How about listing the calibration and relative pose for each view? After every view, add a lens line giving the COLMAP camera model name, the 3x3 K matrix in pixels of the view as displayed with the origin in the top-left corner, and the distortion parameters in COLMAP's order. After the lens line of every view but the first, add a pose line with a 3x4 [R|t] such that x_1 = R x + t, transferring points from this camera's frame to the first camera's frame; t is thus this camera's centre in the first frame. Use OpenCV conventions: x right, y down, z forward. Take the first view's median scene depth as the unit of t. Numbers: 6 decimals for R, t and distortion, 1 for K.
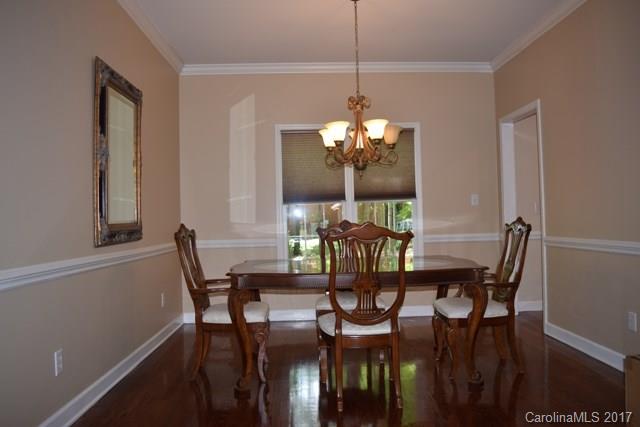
lens RADIAL K [[510.6, 0, 320.2], [0, 510.6, 214.9], [0, 0, 1]] dist [-0.051808, -0.000970]
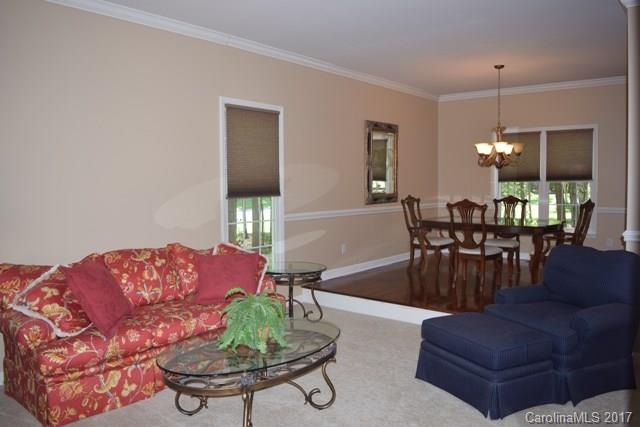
lens RADIAL K [[510.6, 0, 320.2], [0, 510.6, 212.4], [0, 0, 1]] dist [-0.051808, -0.000970]
pose [[0.749789, 0.059665, -0.658982, 0.809115], [-0.007483, 0.996627, 0.081721, -0.076009], [0.661635, -0.056342, 0.747706, -0.752468]]
